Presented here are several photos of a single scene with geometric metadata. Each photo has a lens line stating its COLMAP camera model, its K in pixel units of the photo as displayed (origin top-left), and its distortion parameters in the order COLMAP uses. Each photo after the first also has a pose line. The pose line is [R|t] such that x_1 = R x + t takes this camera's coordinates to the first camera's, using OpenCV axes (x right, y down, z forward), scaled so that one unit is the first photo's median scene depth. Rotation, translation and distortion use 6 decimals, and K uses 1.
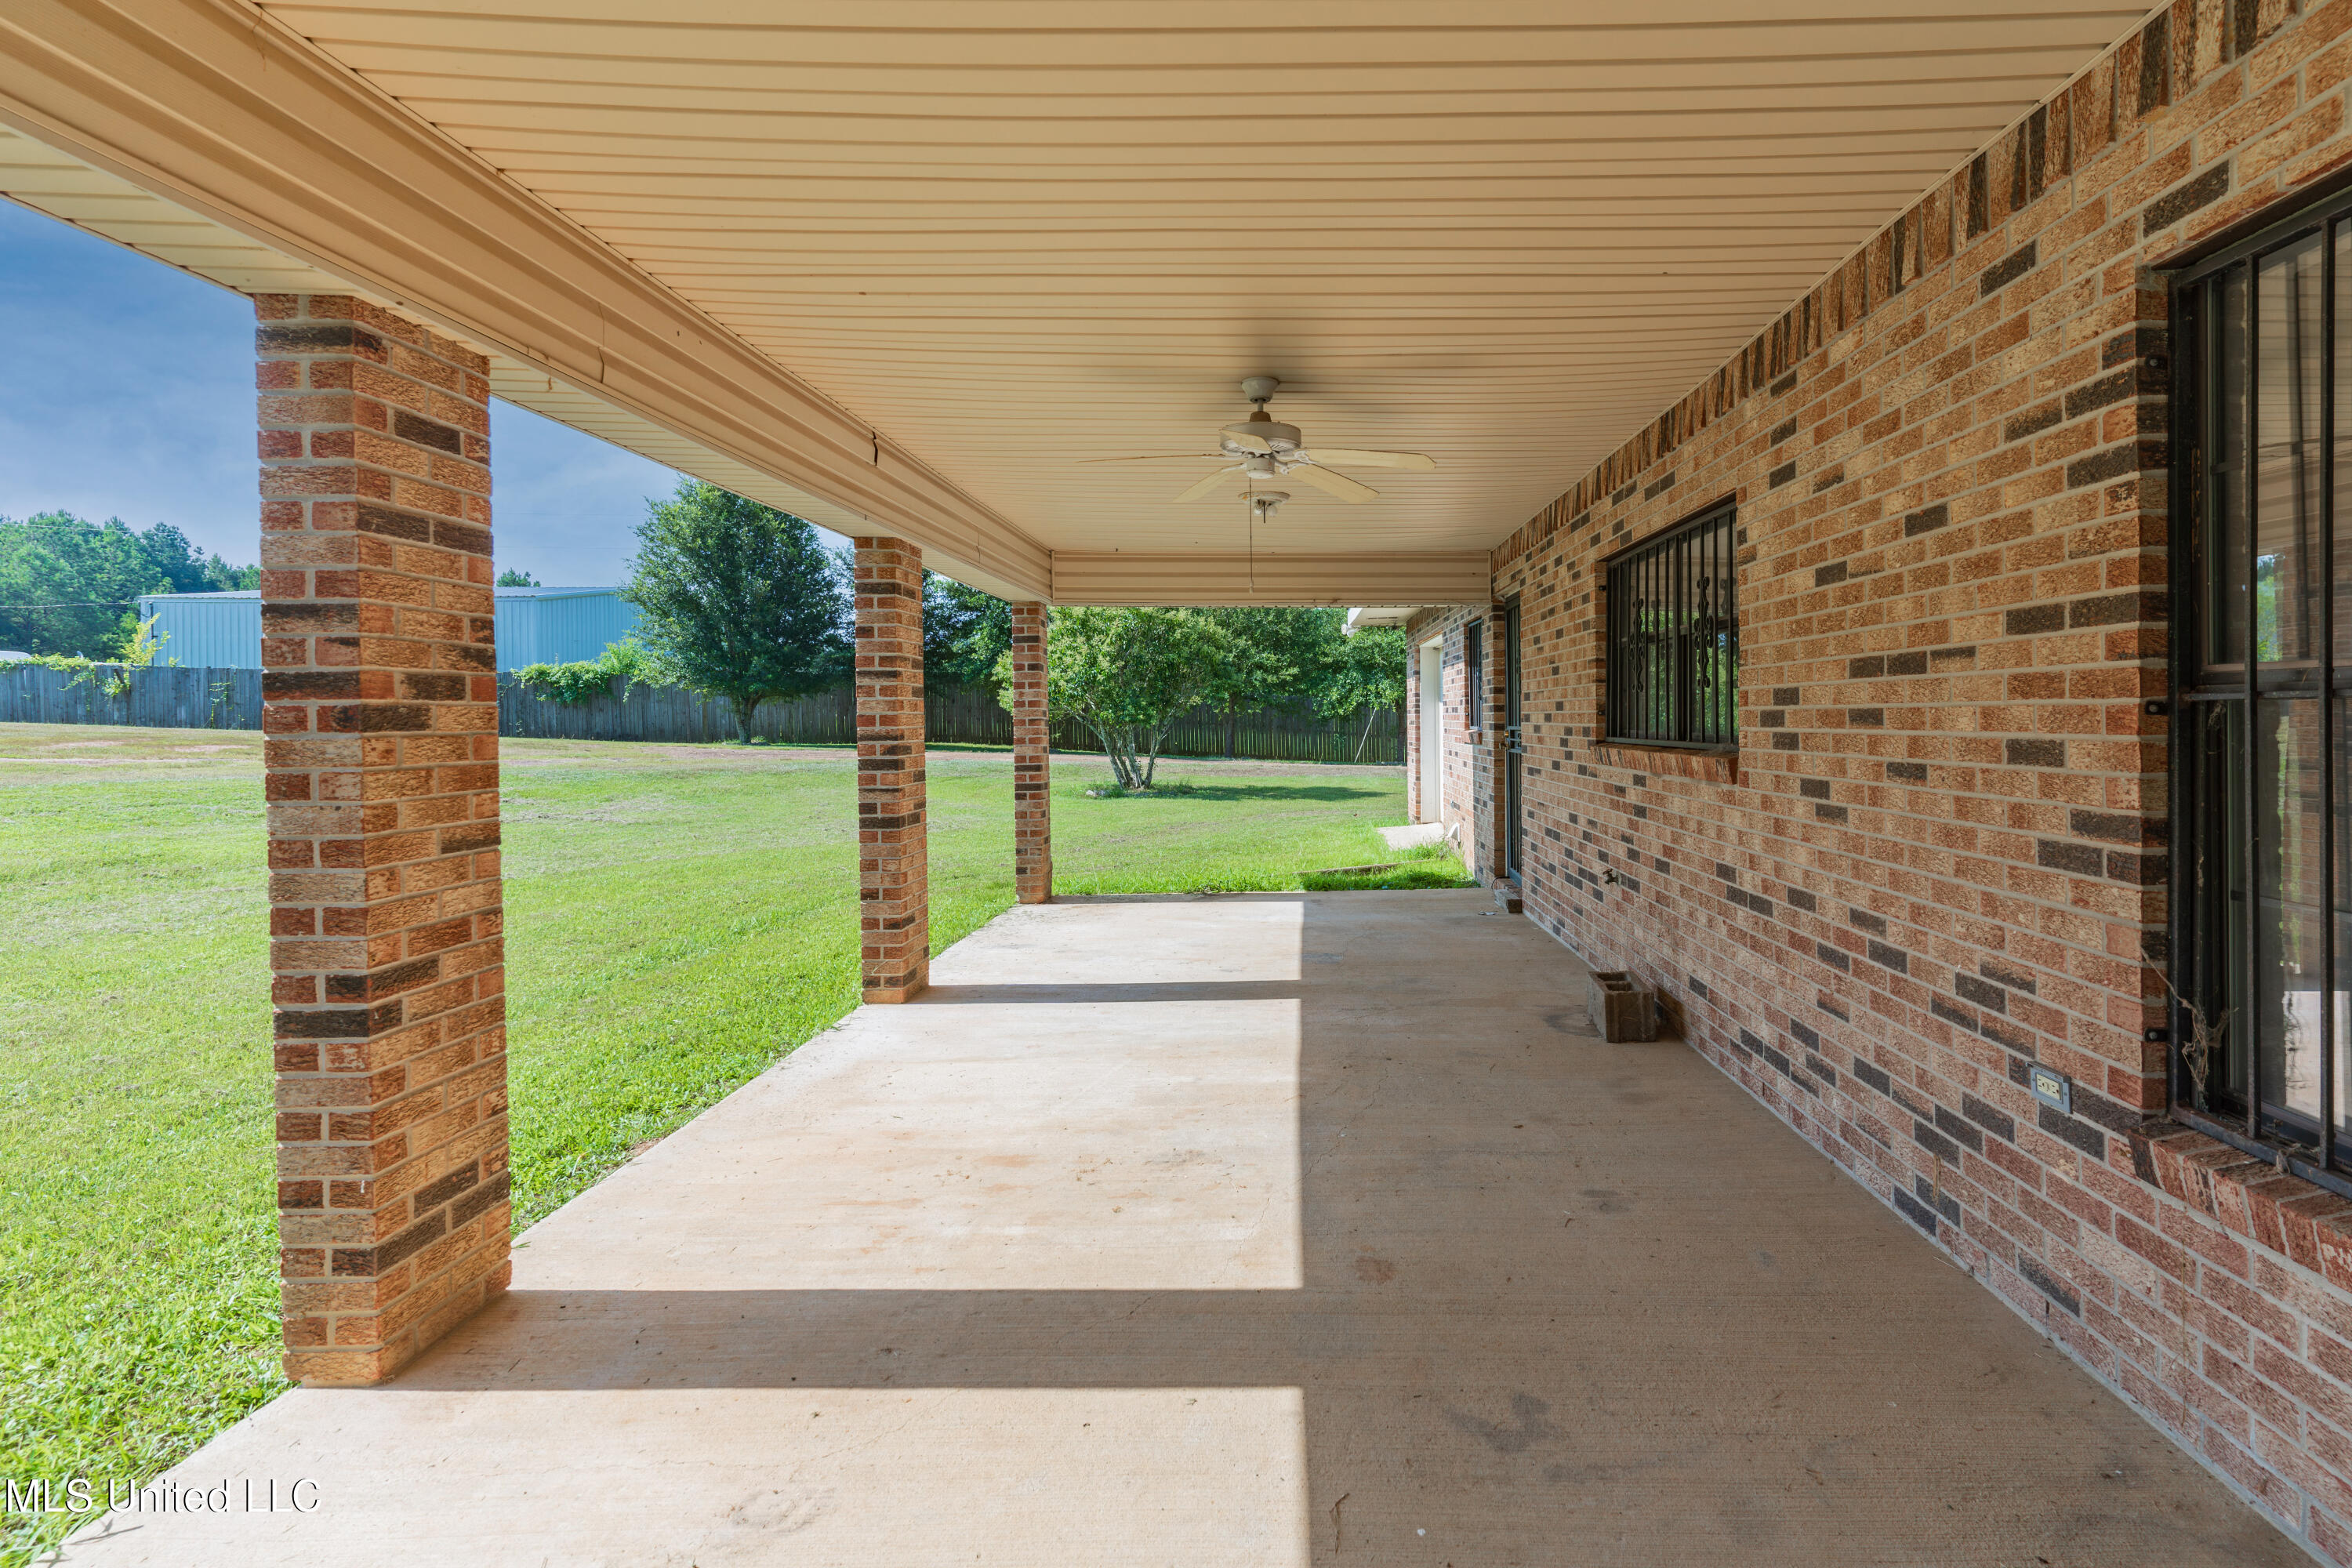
lens RADIAL K [[1182.8, 0, 1306.3], [0, 1182.8, 720.6], [0, 0, 1]] dist [0.001250, 0.000910]
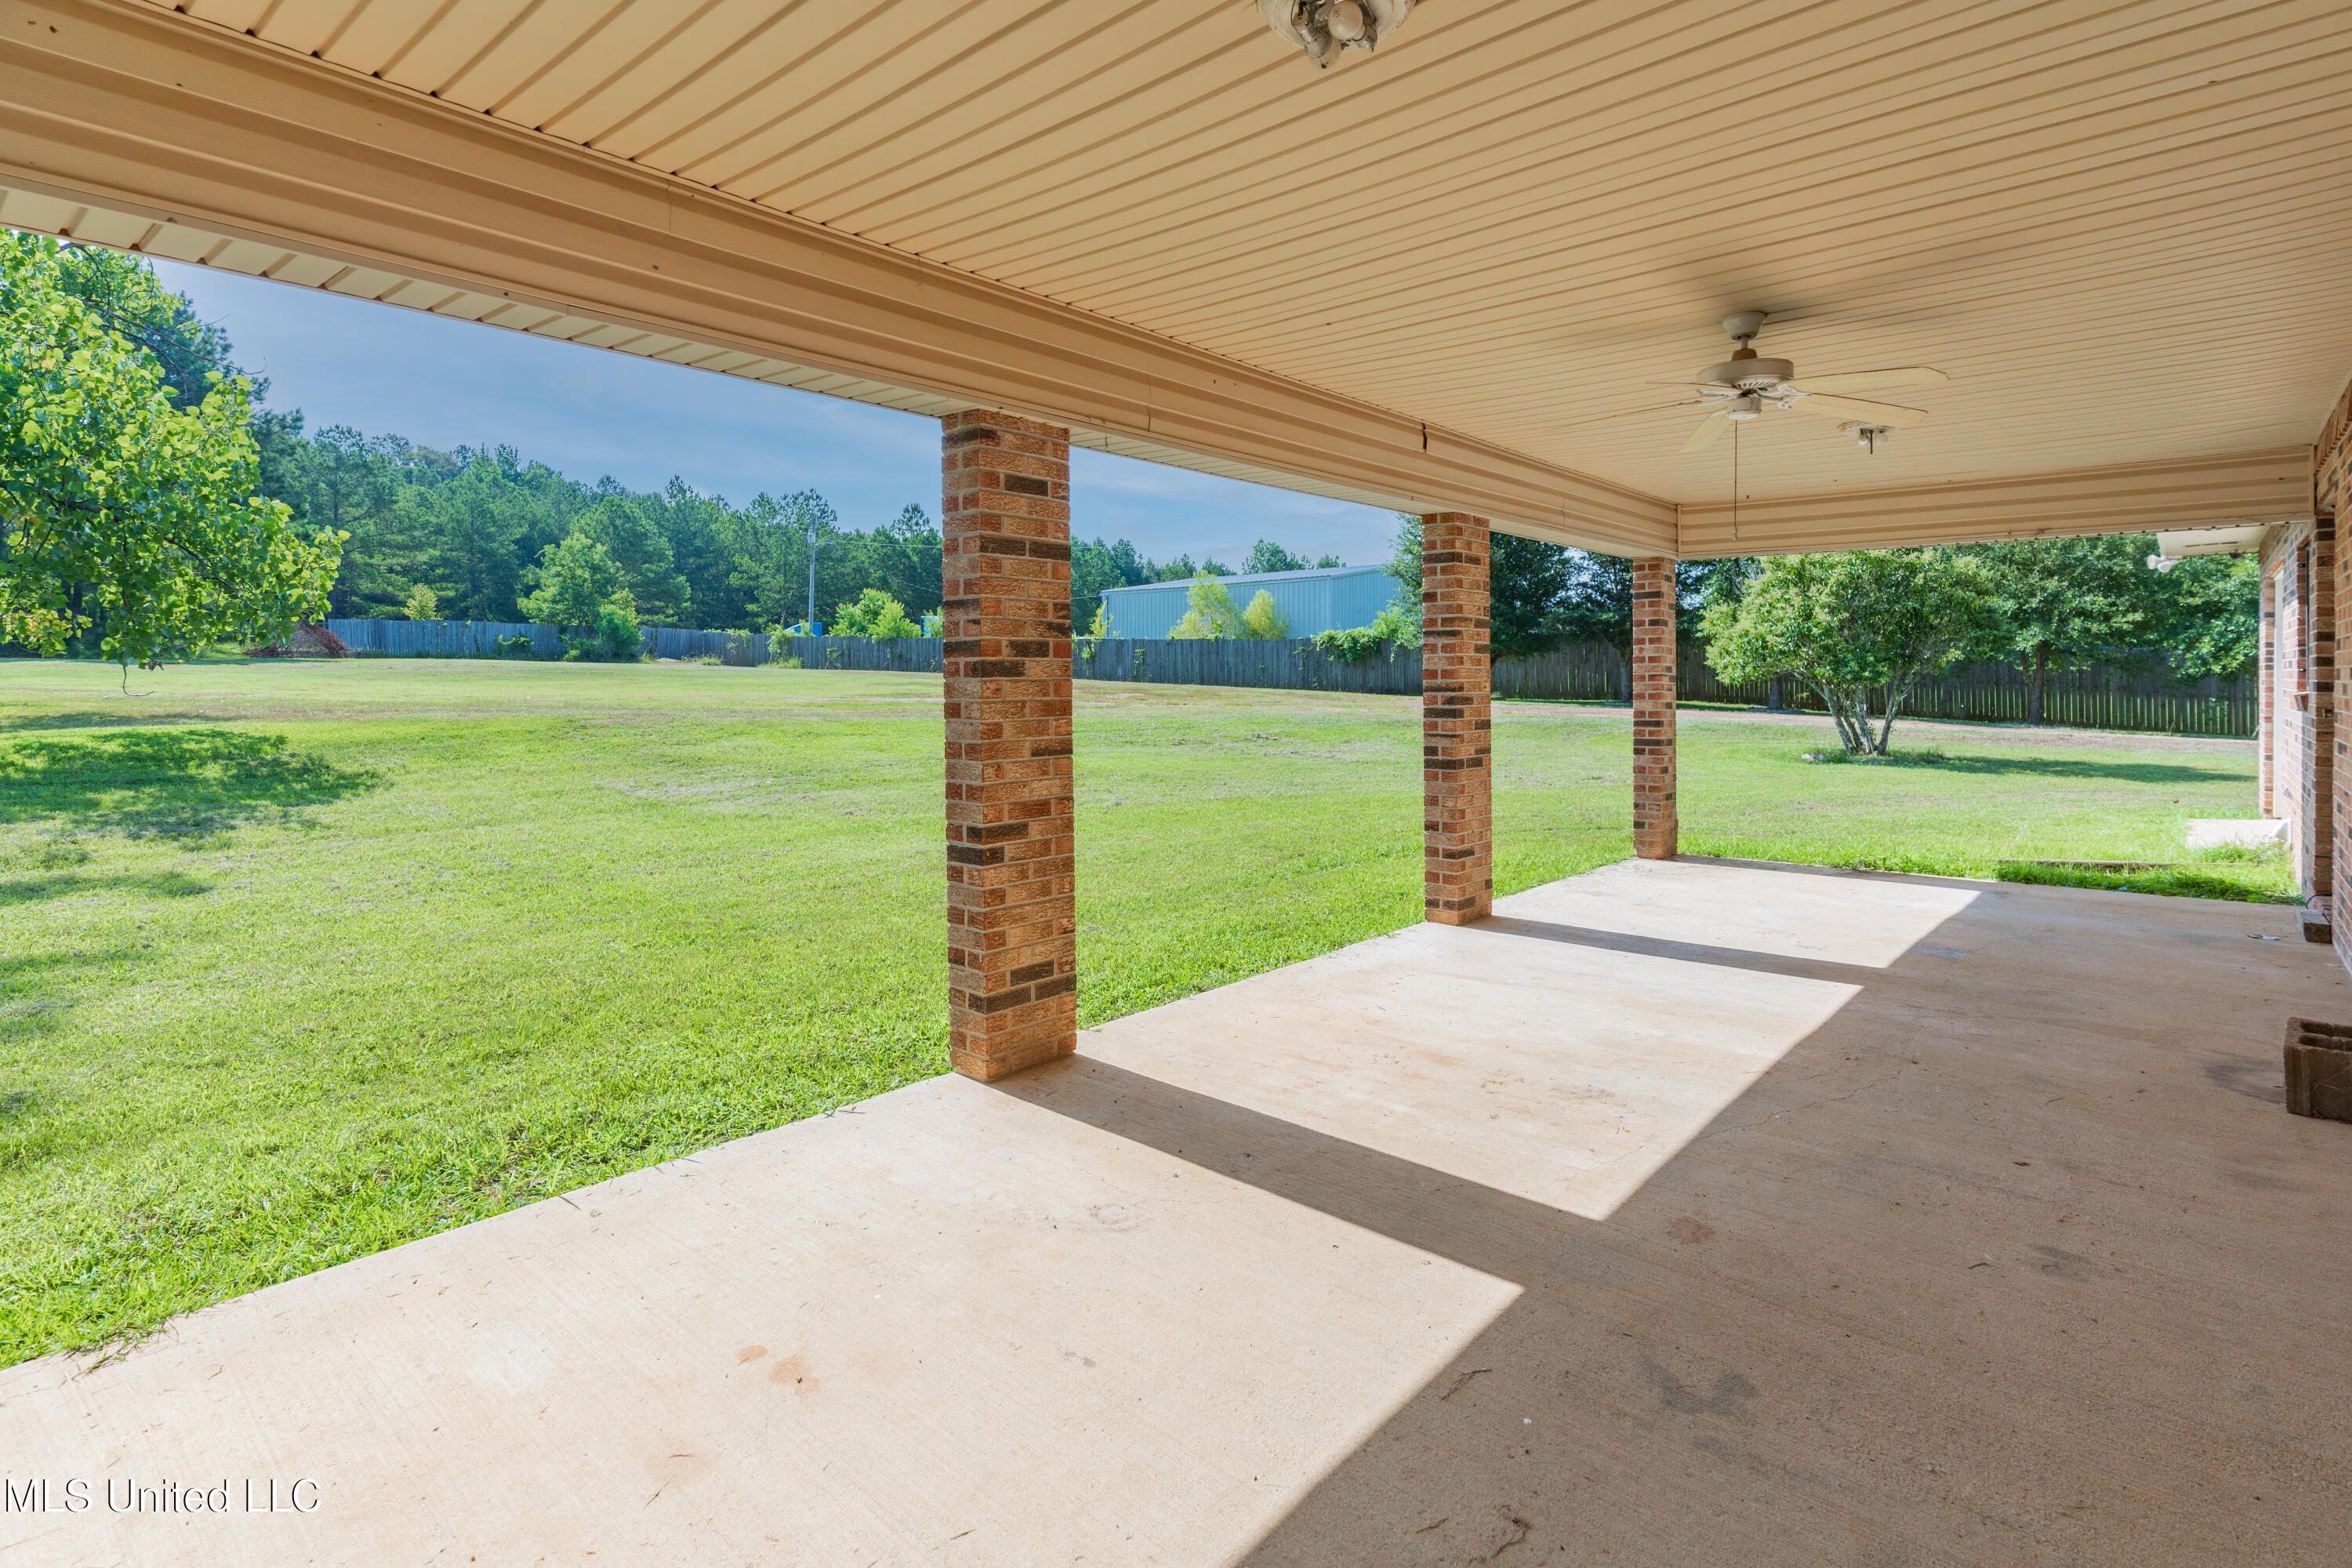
lens RADIAL K [[1157.7, 0, 1173.6], [0, 1157.7, 680.7], [0, 0, 1]] dist [0.000216, 0.000630]
pose [[0.742468, 0.005136, -0.669862, 0.207945], [-0.003967, 0.999987, 0.003269, 0.003660], [0.669870, 0.000230, 0.742478, 0.000810]]
